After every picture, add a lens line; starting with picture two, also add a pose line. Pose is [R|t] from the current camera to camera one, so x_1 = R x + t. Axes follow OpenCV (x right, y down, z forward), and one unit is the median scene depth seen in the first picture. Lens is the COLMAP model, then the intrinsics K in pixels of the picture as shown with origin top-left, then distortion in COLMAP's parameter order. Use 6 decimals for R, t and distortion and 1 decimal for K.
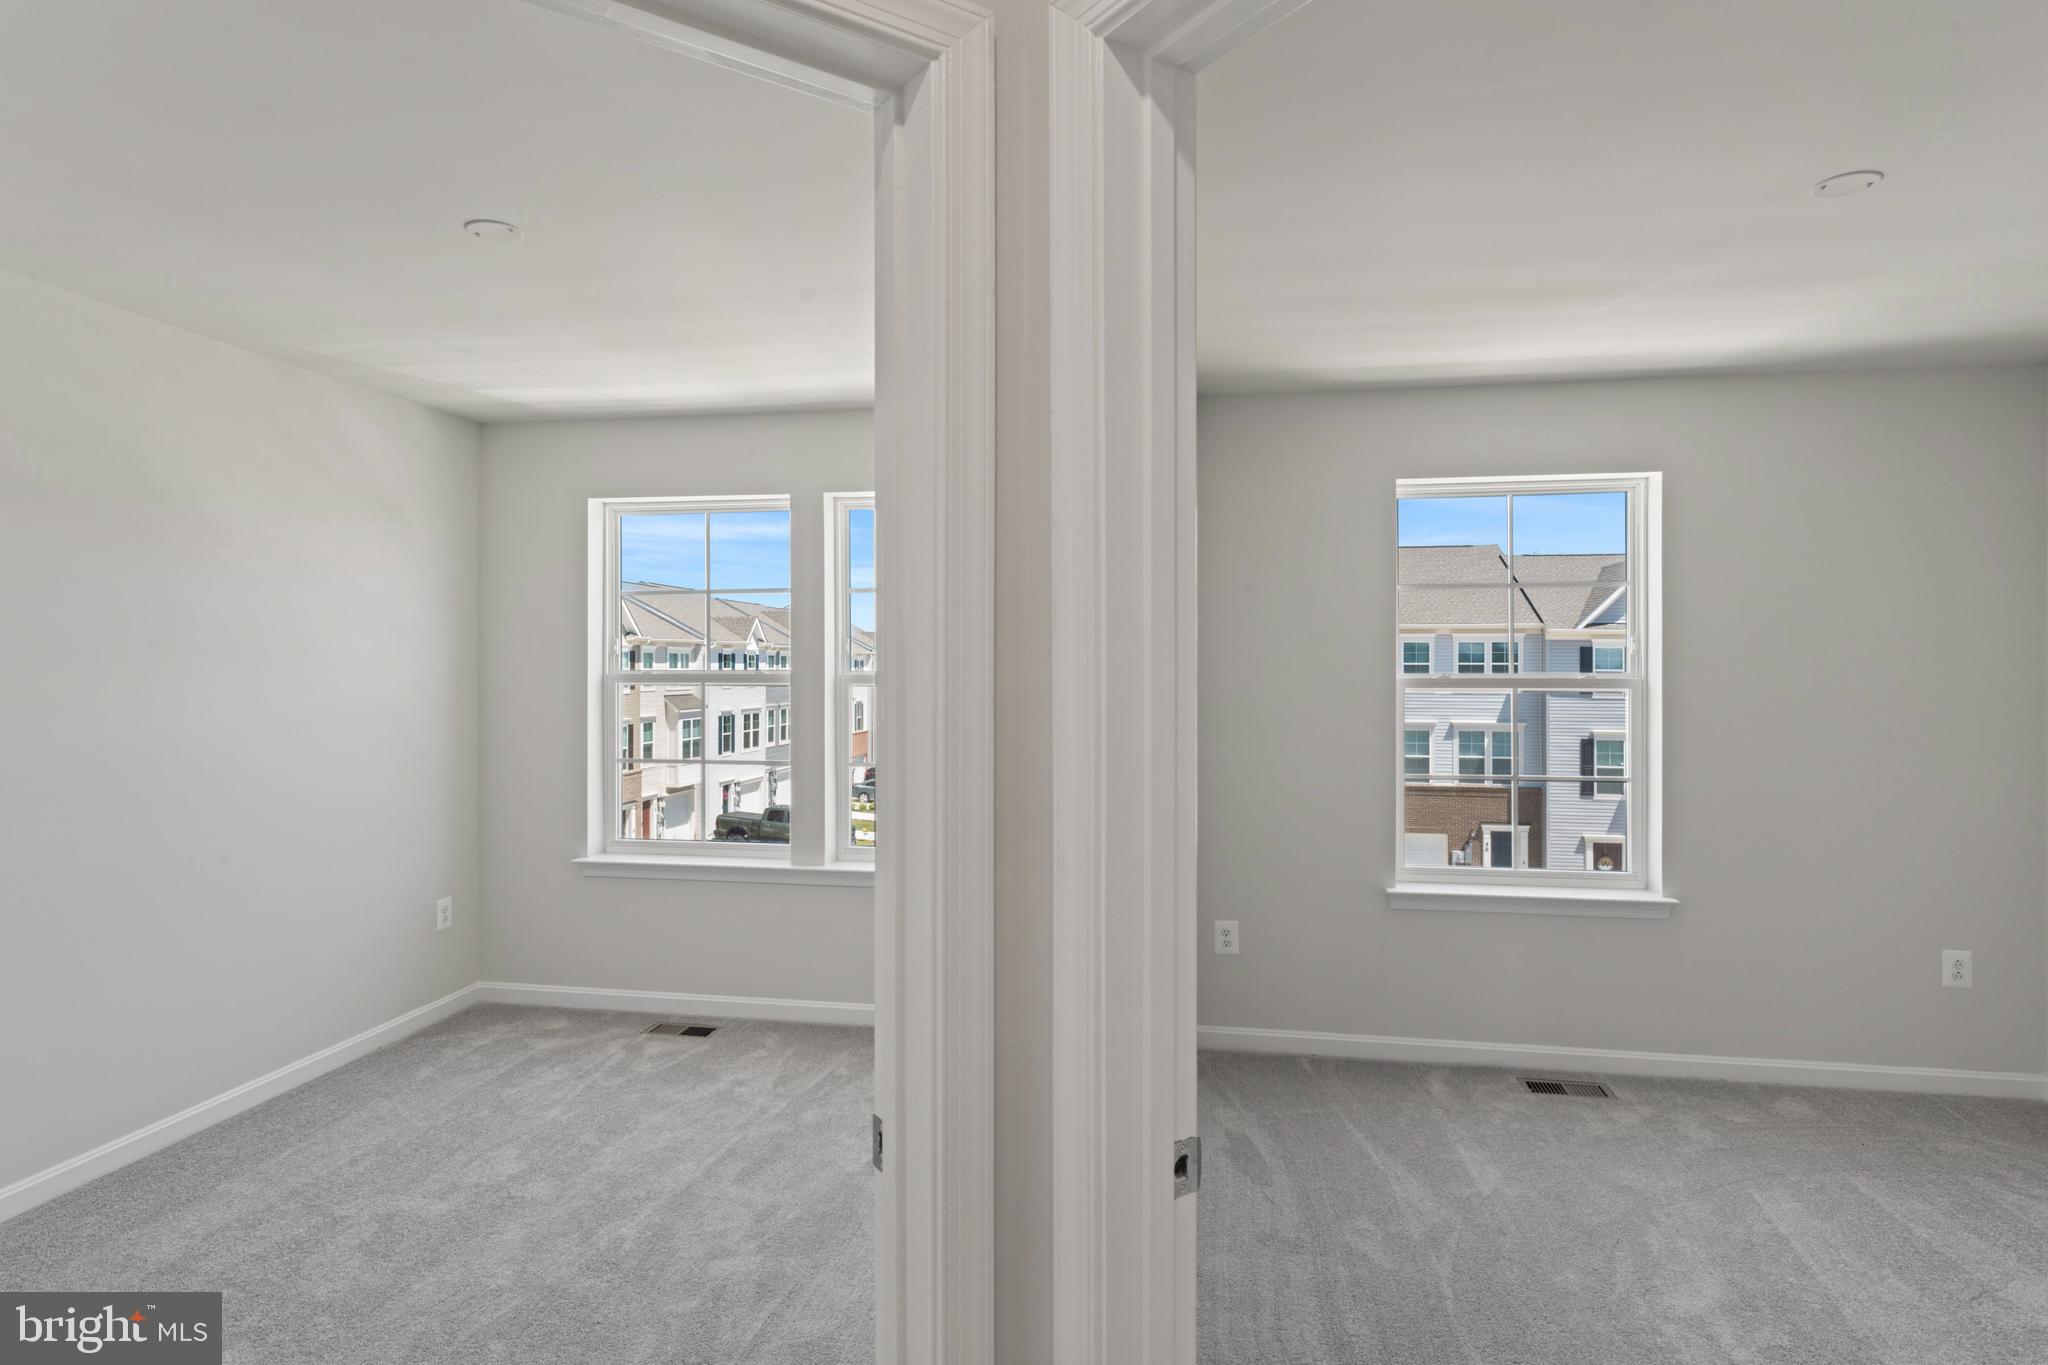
lens RADIAL K [[1098.6, 0, 1024.0], [0, 1098.6, 682.5], [0, 0, 1]] dist [-0.000997, -0.000332]
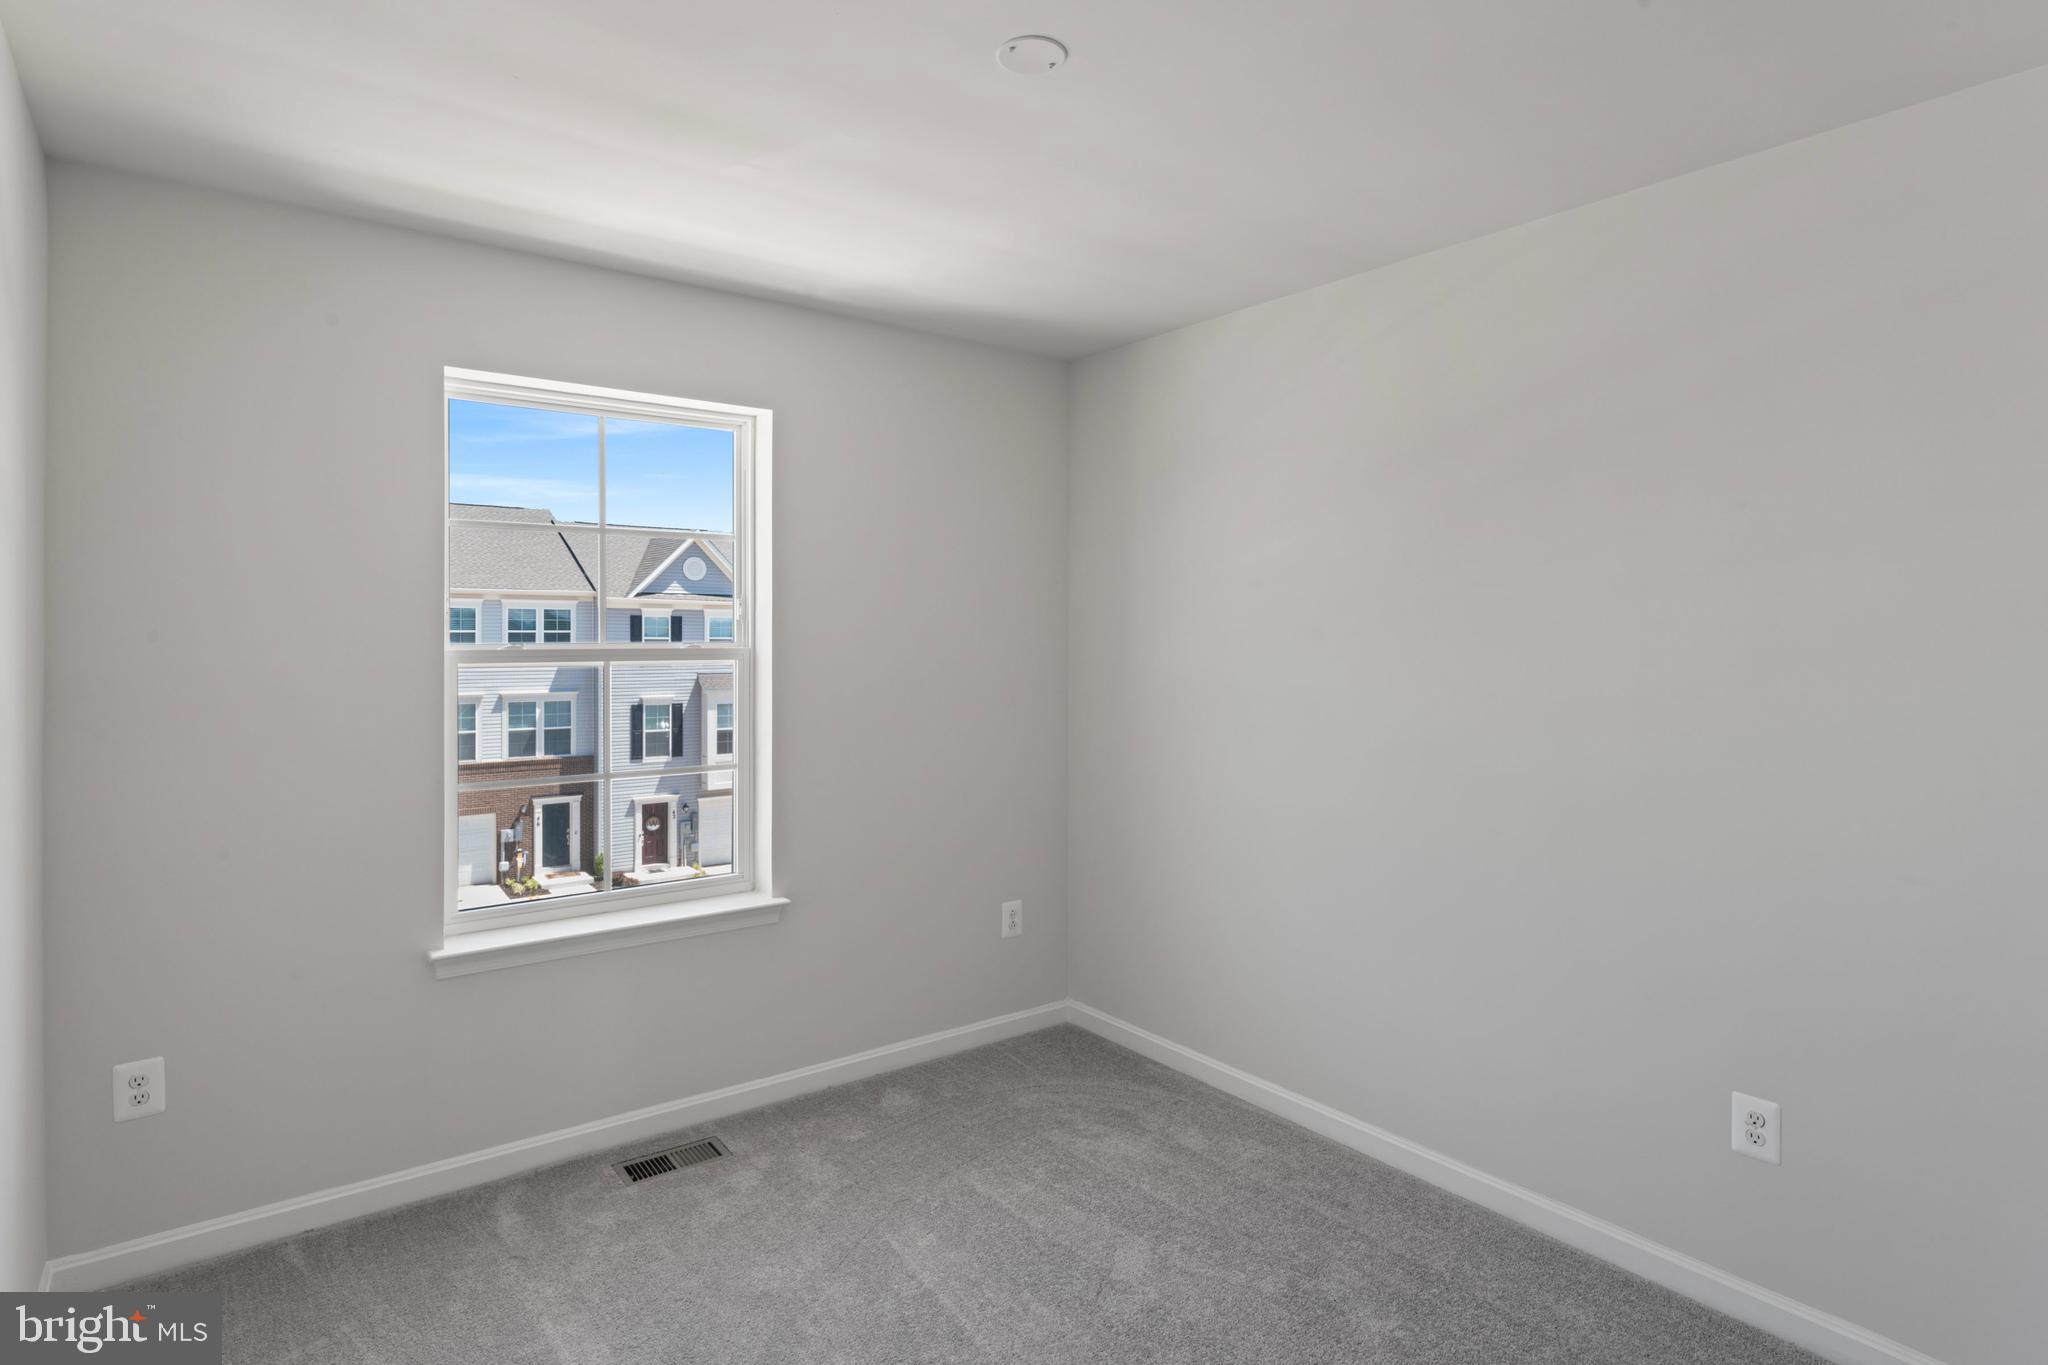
lens RADIAL K [[1075.3, 0, 1024.5], [0, 1075.3, 626.2], [0, 0, 1]] dist [-0.004517, 0.000281]
pose [[0.676173, 0.005969, 0.736718, 0.081717], [0.010502, 0.999788, -0.017739, -0.003237], [-0.736668, 0.019731, 0.675967, 0.256014]]
